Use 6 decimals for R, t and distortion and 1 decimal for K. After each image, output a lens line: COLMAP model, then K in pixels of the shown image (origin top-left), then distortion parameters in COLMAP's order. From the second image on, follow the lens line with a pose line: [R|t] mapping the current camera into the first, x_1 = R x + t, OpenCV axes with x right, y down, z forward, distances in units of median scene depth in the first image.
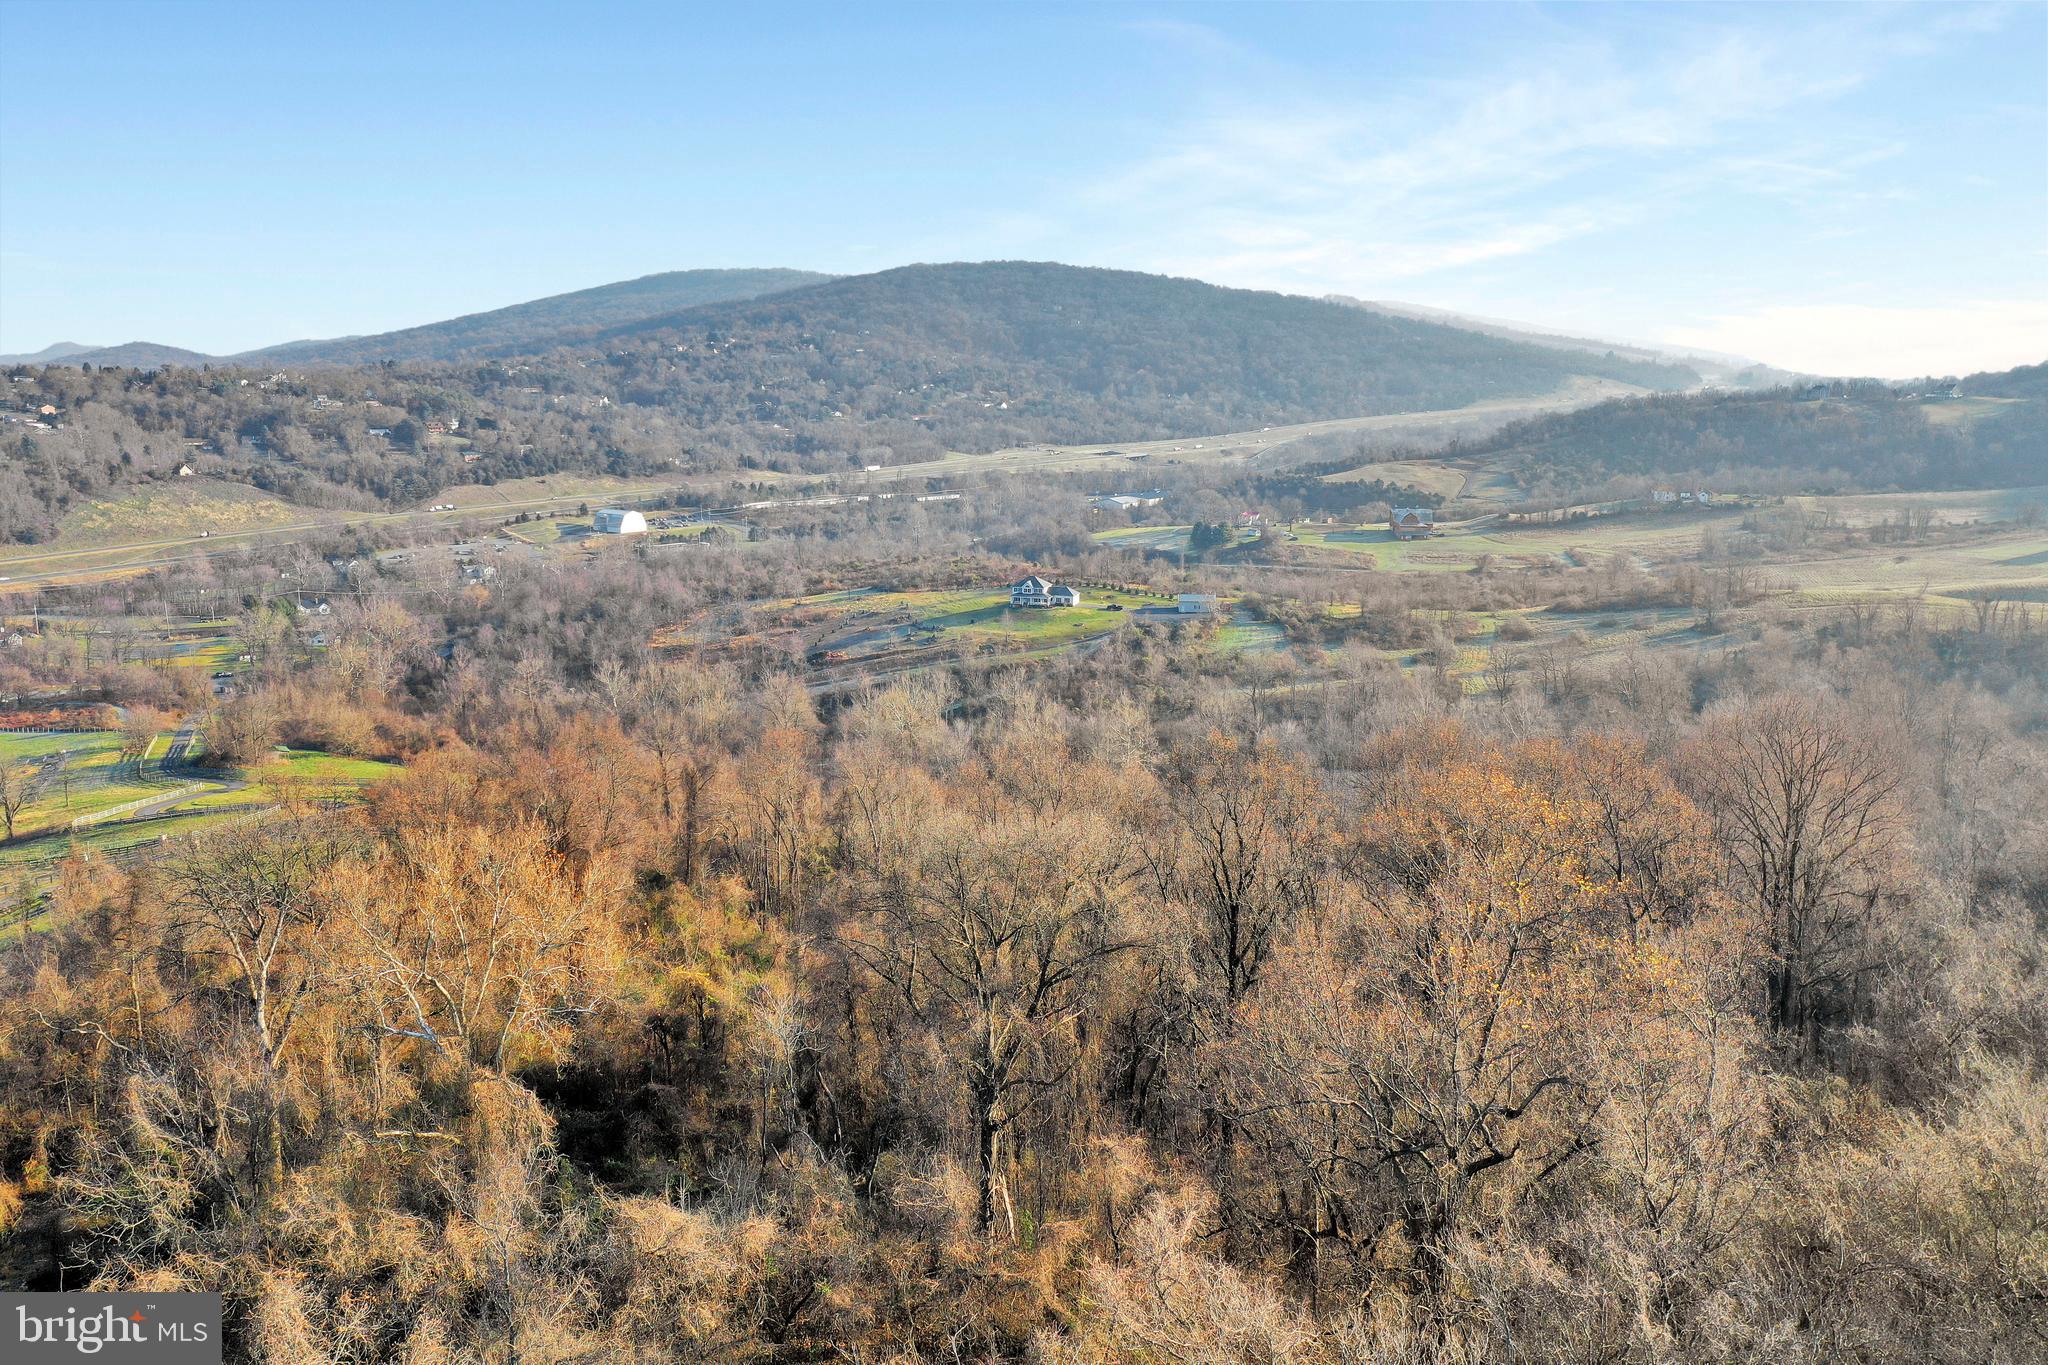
lens RADIAL K [[1623.5, 0, 1012.5], [0, 1623.5, 681.9], [0, 0, 1]] dist [-0.006457, 0.004525]
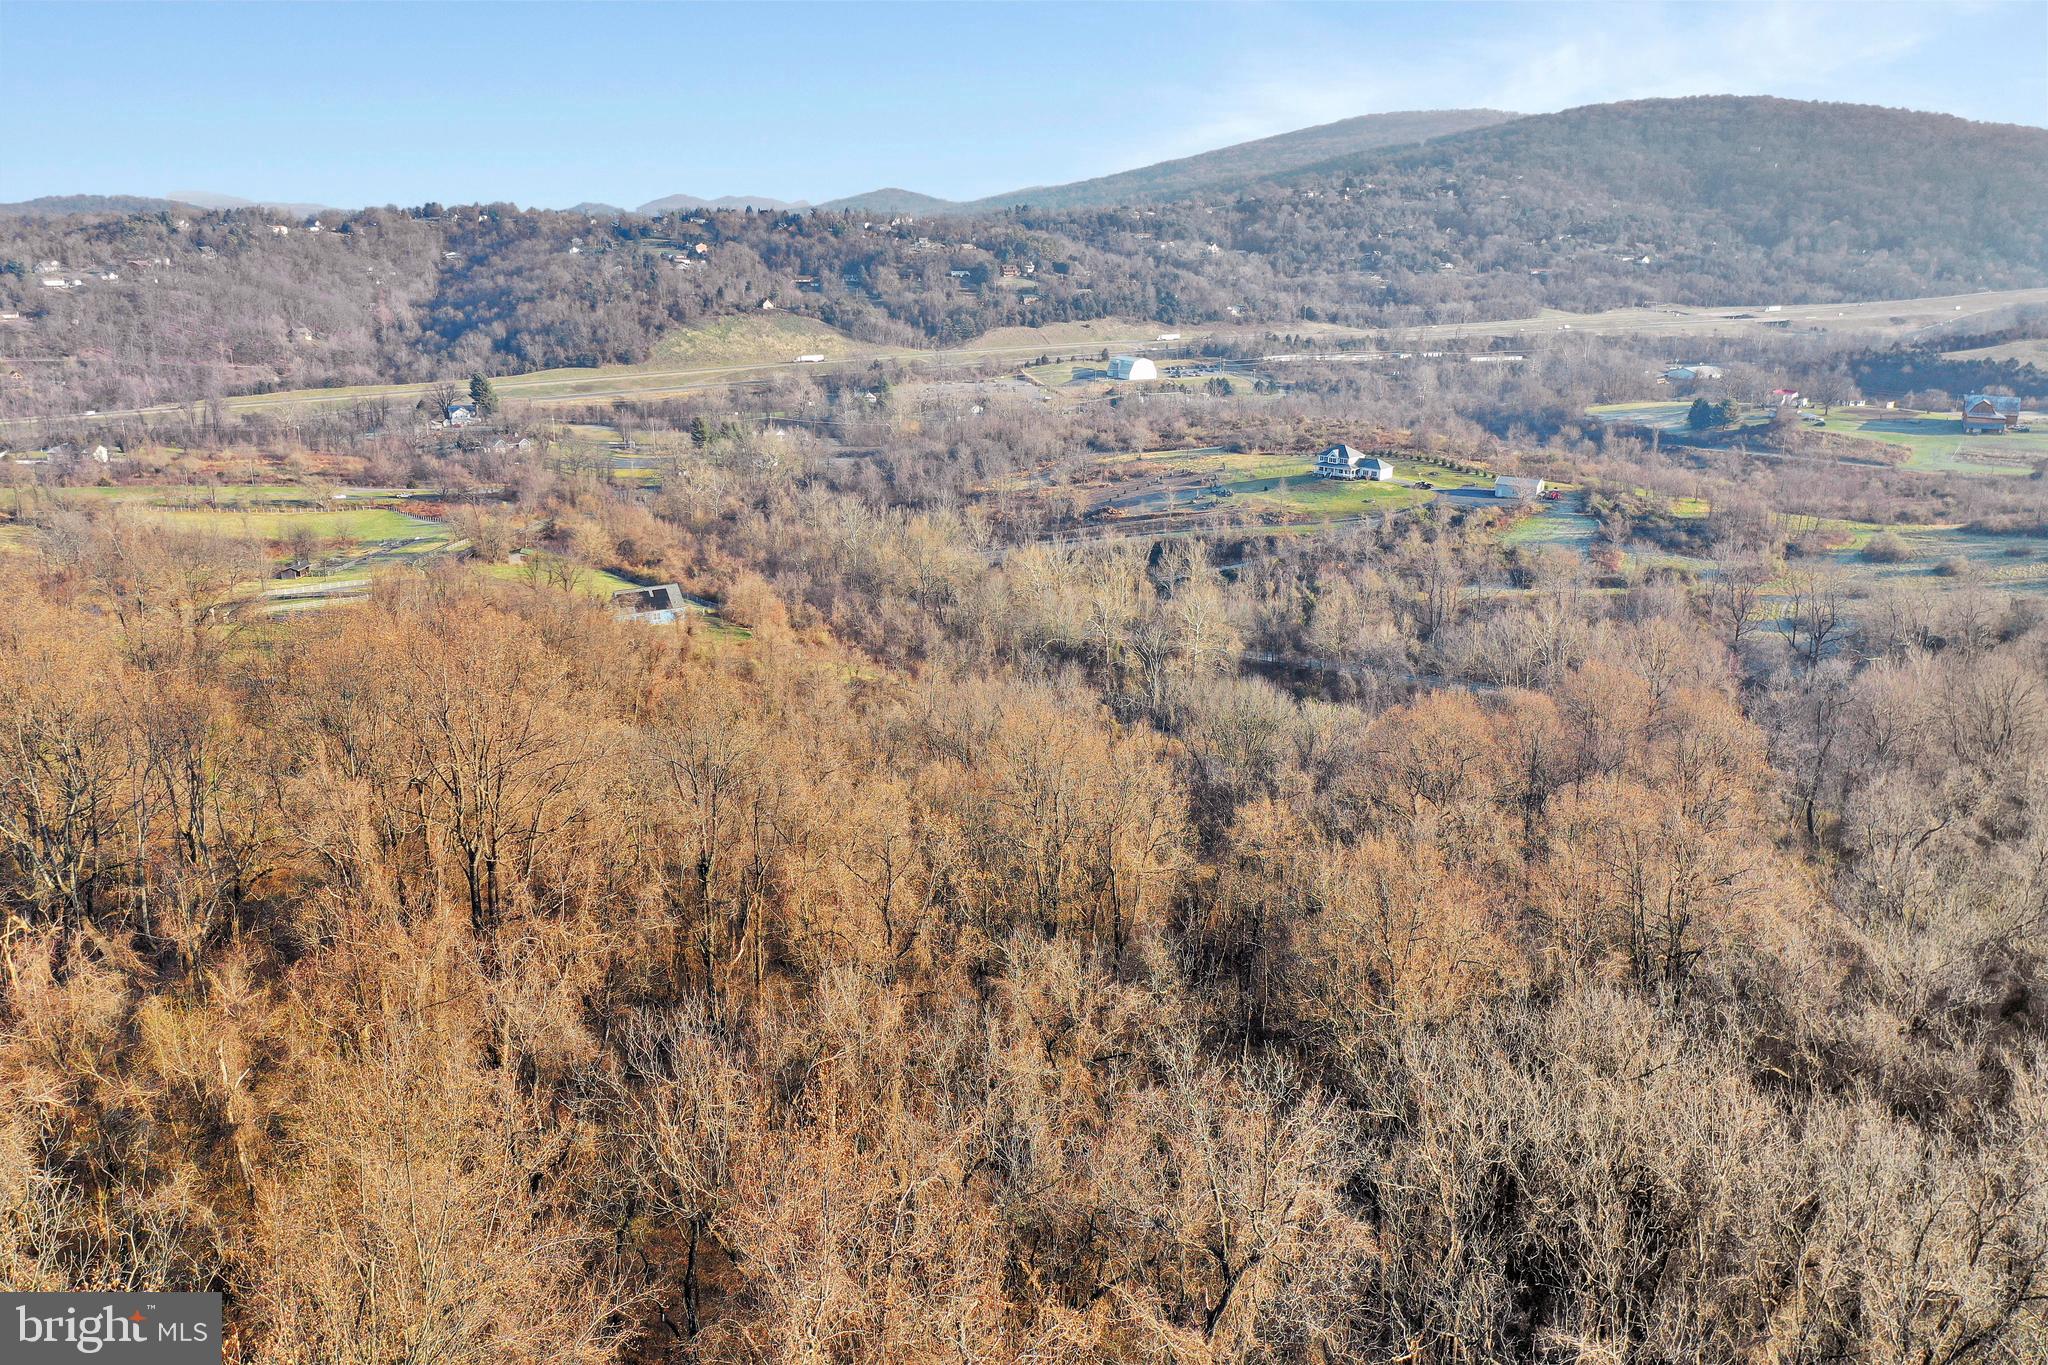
lens RADIAL K [[1610.6, 0, 1012.7], [0, 1610.6, 680.0], [0, 0, 1]] dist [-0.006434, 0.004287]
pose [[0.906734, 0.123070, -0.403345, 0.113182], [-0.086349, 0.990386, 0.108073, -0.007666], [0.412768, -0.063165, 0.908643, 0.040285]]
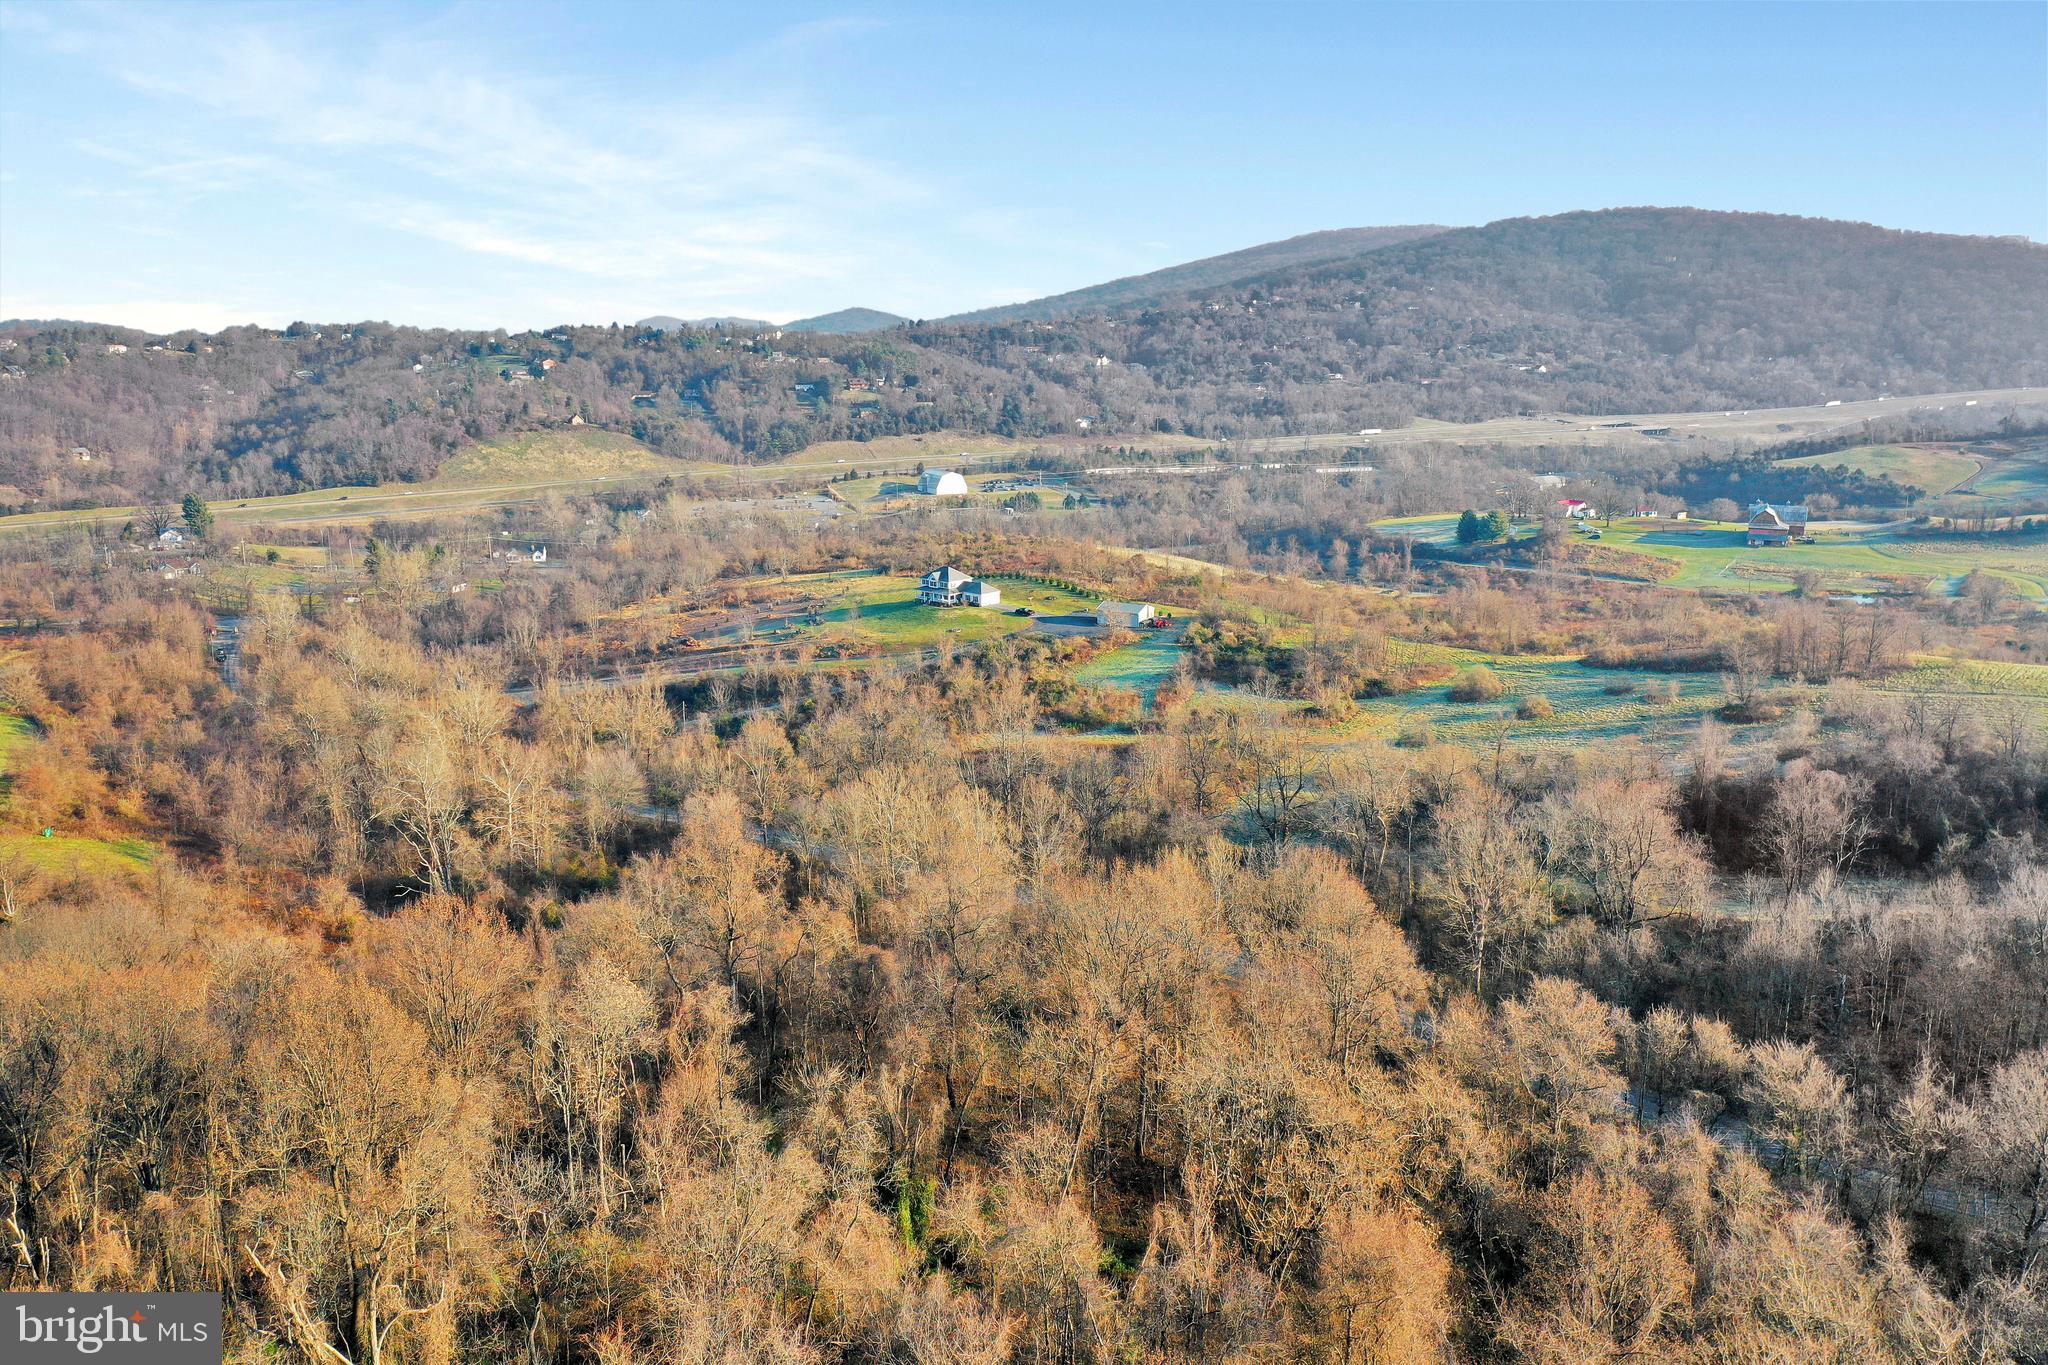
lens RADIAL K [[1610.6, 0, 1012.7], [0, 1610.6, 680.0], [0, 0, 1]] dist [-0.006434, 0.004287]
pose [[0.906751, 0.087862, -0.412410, 0.189771], [-0.078835, 0.996129, 0.038891, -0.021128], [0.414231, -0.002752, 0.910168, 0.136278]]
